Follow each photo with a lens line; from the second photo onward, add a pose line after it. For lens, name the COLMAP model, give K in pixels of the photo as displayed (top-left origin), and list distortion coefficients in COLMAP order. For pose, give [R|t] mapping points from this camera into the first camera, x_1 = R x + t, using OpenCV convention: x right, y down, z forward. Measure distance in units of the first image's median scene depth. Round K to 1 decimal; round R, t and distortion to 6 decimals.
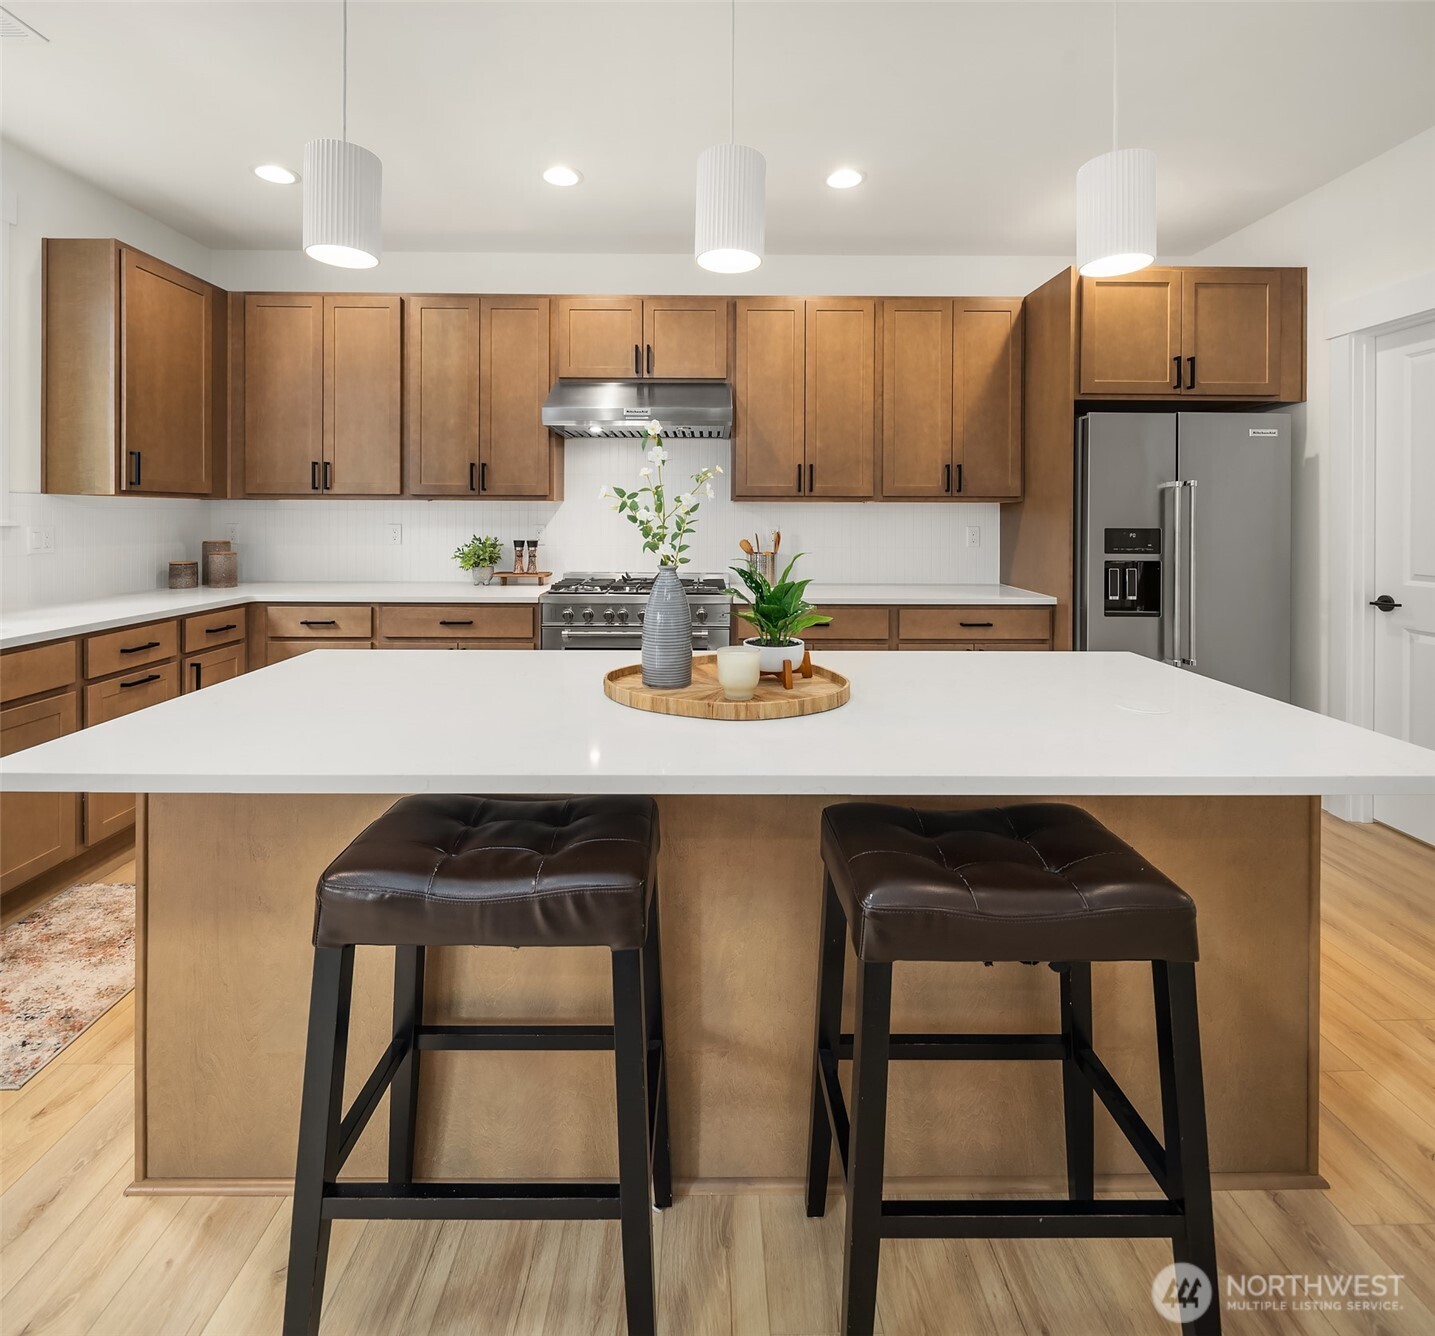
lens RADIAL K [[696.1, 0, 714.5], [0, 696.1, 524.2], [0, 0, 1]] dist [-0.001008, -0.000110]
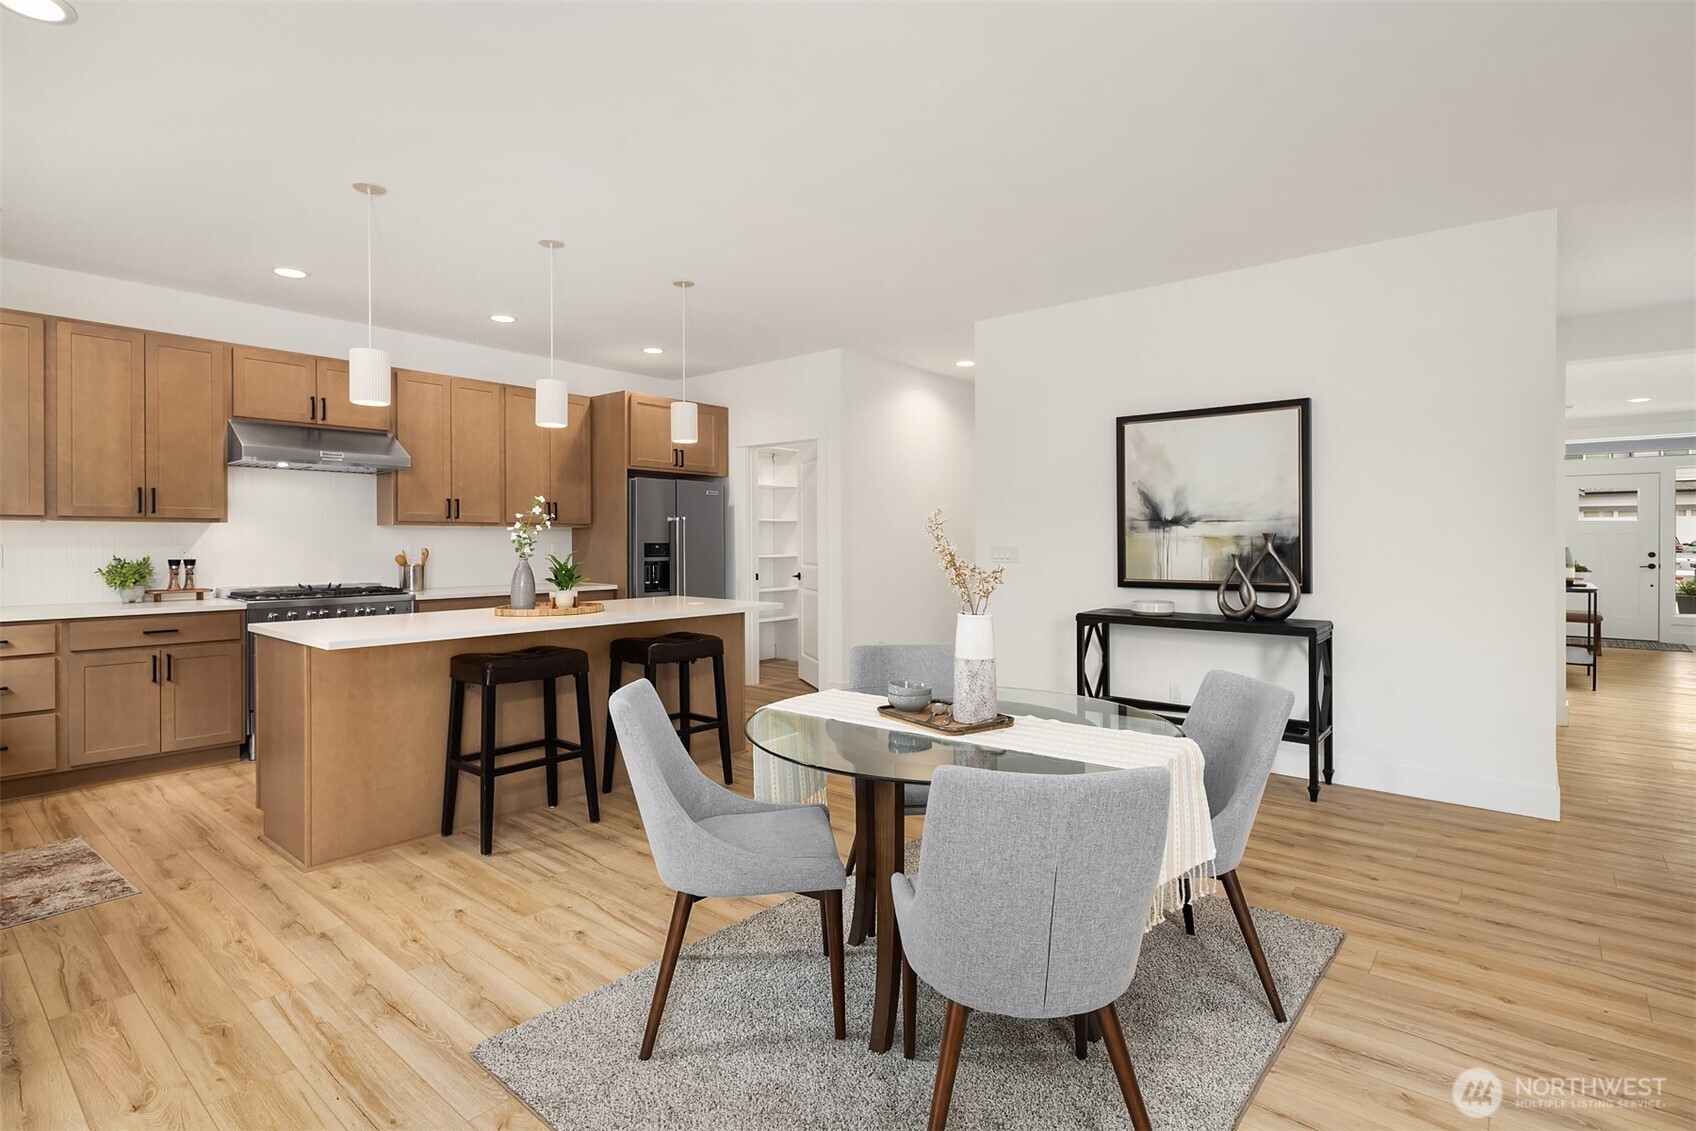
lens RADIAL K [[820.6, 0, 839.7], [0, 820.6, 536.4], [0, 0, 1]] dist [0.000914, -0.001711]
pose [[0.650835, -0.000414, 0.759219, -0.606949], [0.013121, 0.999857, -0.010703, 0.015425], [-0.759106, 0.016928, 0.650747, -0.637153]]
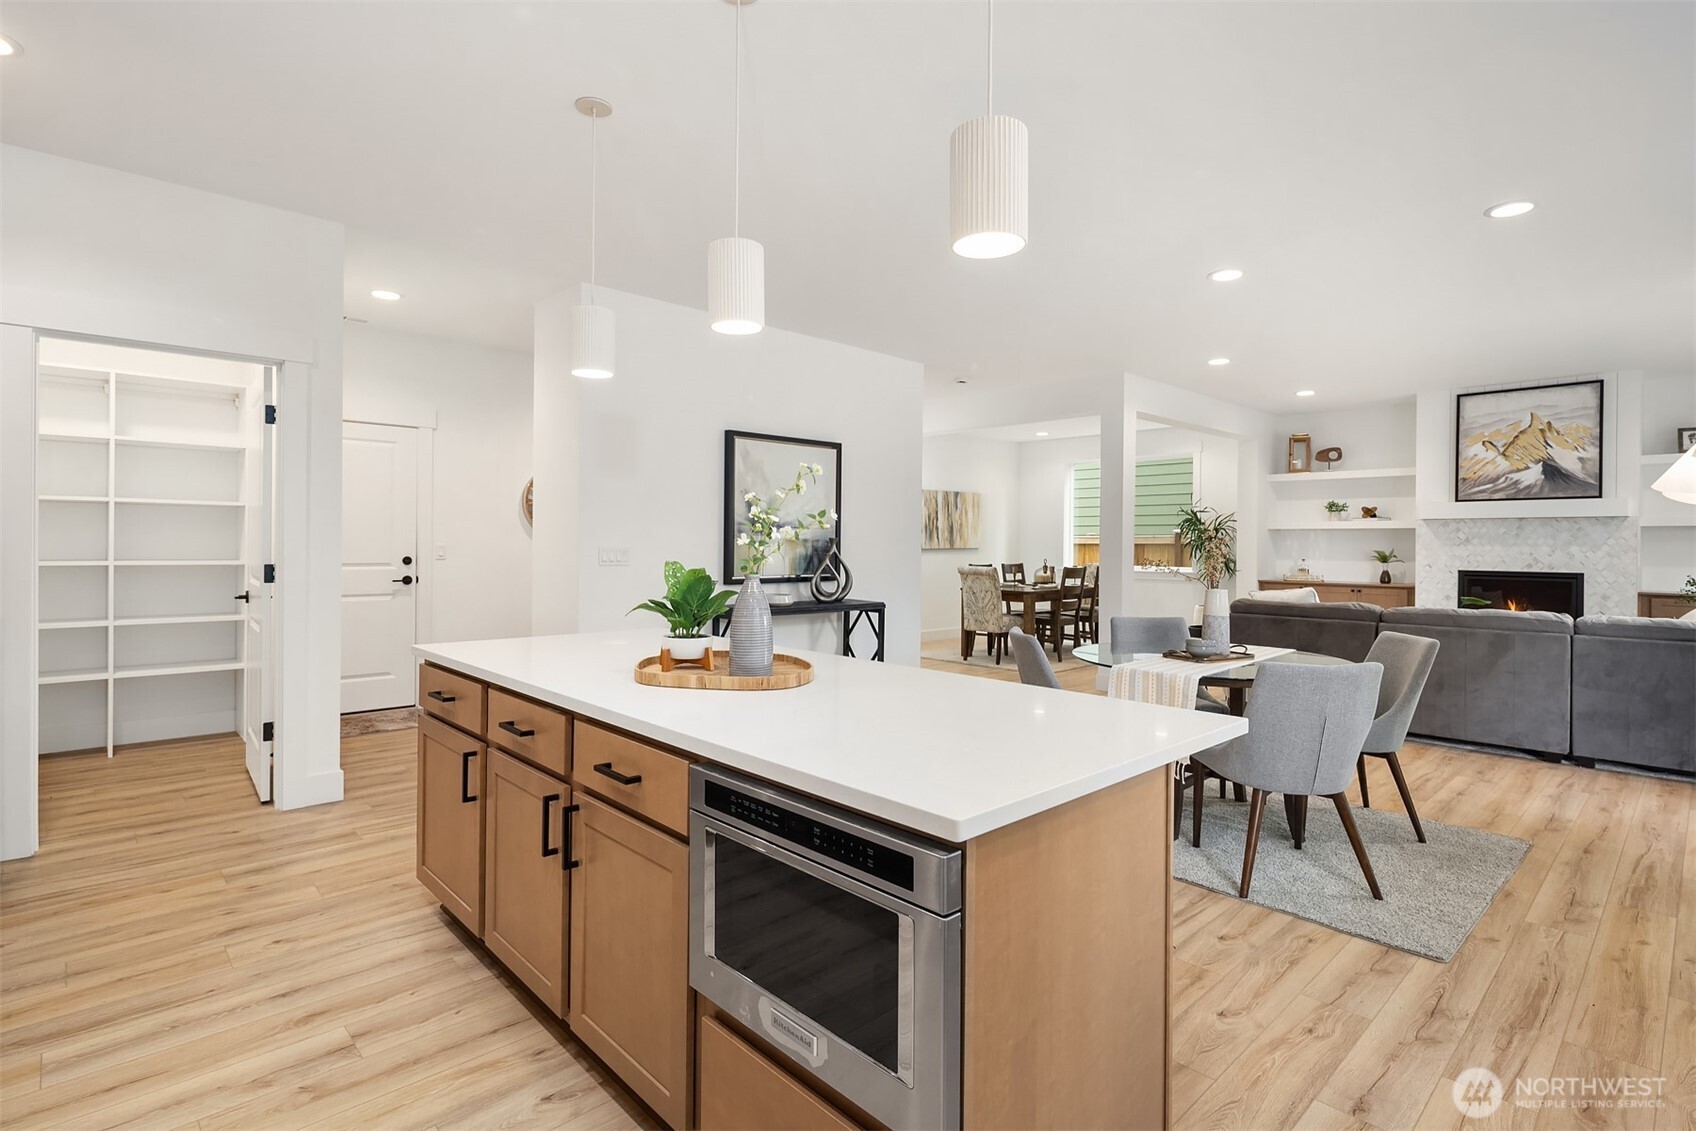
lens RADIAL K [[825.1, 0, 834.9], [0, 825.1, 546.5], [0, 0, 1]] dist [0.000789, -0.000132]
pose [[-0.675925, -0.013401, 0.736848, -0.506616], [-0.002455, 0.999870, 0.015933, -0.003992], [-0.736966, 0.008960, -0.675870, 0.786357]]
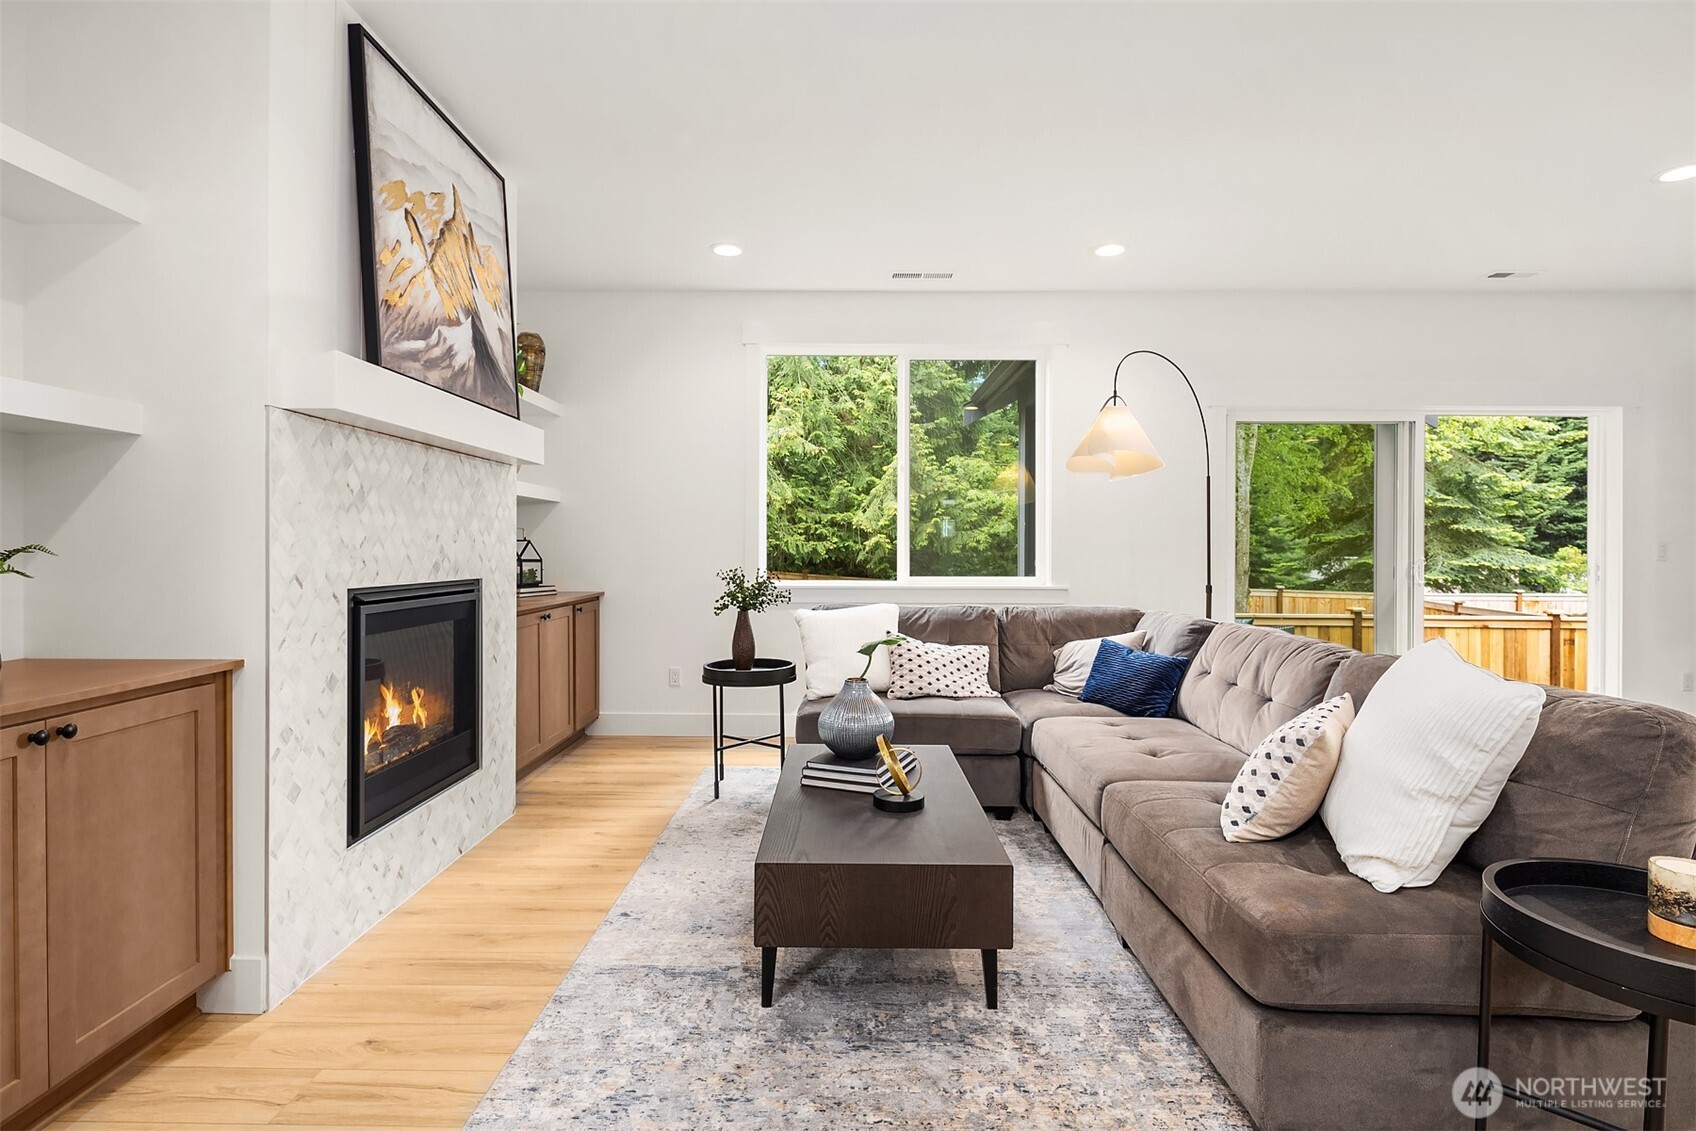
lens RADIAL K [[825.1, 0, 834.9], [0, 825.1, 546.5], [0, 0, 1]] dist [0.000789, -0.000132]
pose [[-0.016008, -0.006651, -0.999850, 0.656788], [-0.015684, 0.999857, -0.006400, 0.051930], [0.999749, 0.015579, -0.016110, -1.483603]]
